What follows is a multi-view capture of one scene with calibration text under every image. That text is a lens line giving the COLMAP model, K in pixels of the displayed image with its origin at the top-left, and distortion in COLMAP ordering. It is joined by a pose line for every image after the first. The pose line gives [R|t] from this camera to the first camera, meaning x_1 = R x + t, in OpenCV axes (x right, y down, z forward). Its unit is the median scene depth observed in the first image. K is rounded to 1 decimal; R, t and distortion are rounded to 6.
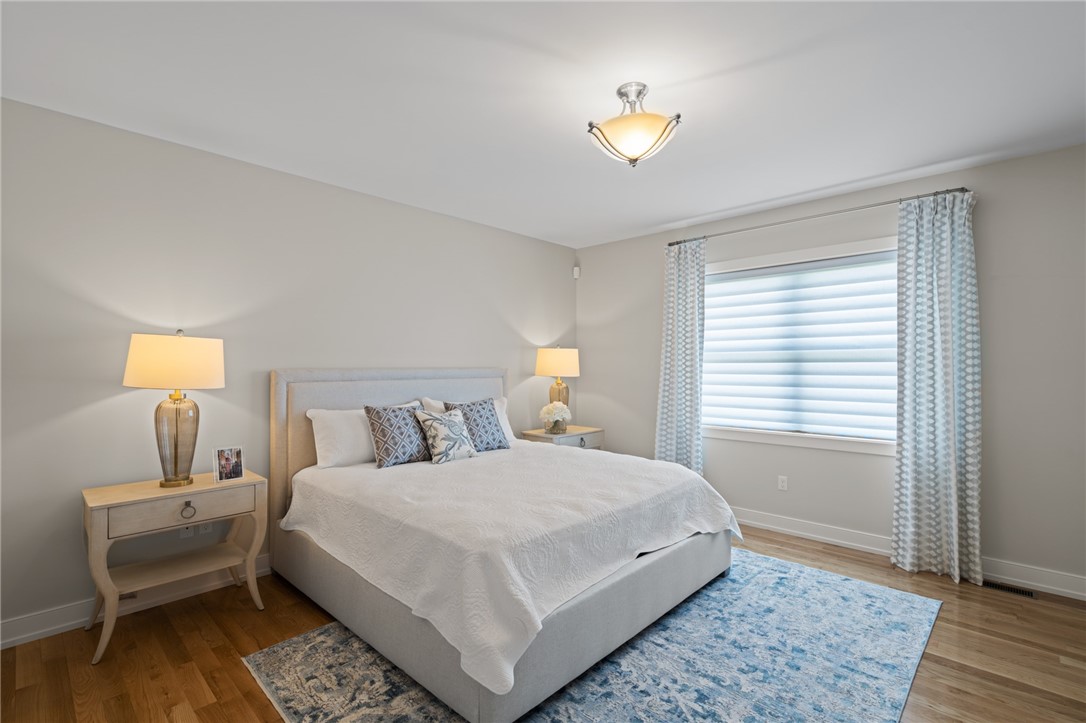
lens RADIAL K [[492.3, 0, 540.5], [0, 492.3, 365.6], [0, 0, 1]] dist [-0.002814, 0.000648]
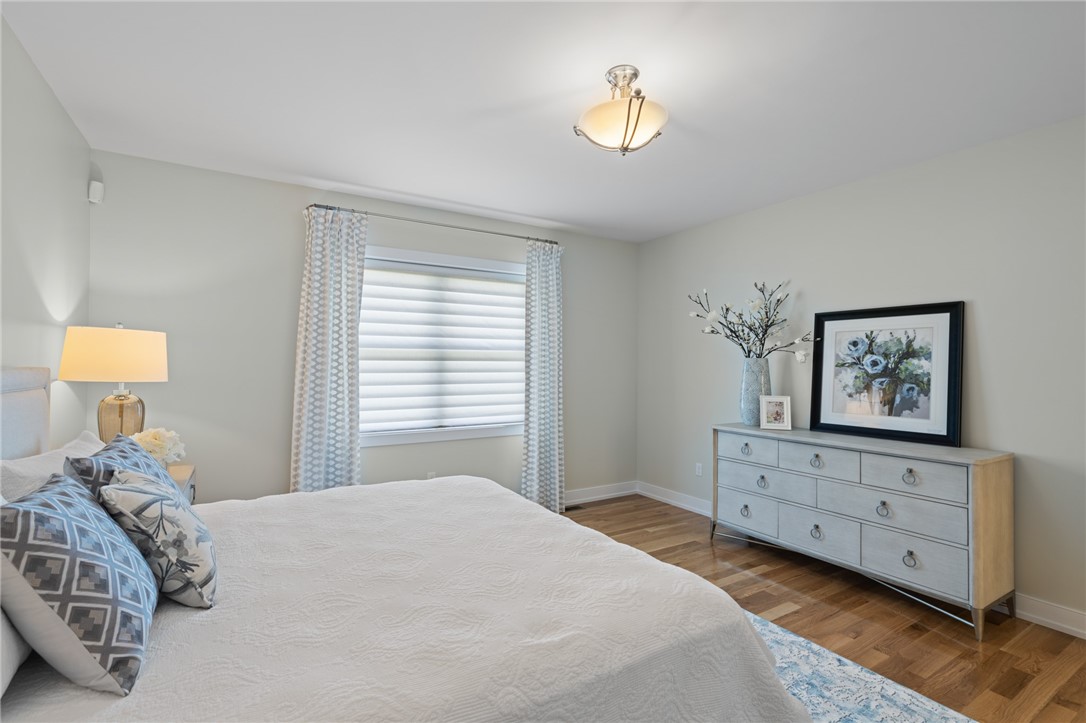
lens RADIAL K [[492.3, 0, 540.5], [0, 492.3, 365.6], [0, 0, 1]] dist [-0.002814, 0.000648]
pose [[0.273625, -0.001575, 0.961835, -0.511966], [-0.006392, 0.999974, 0.003456, -0.001415], [-0.961815, -0.007094, 0.273607, 0.601695]]
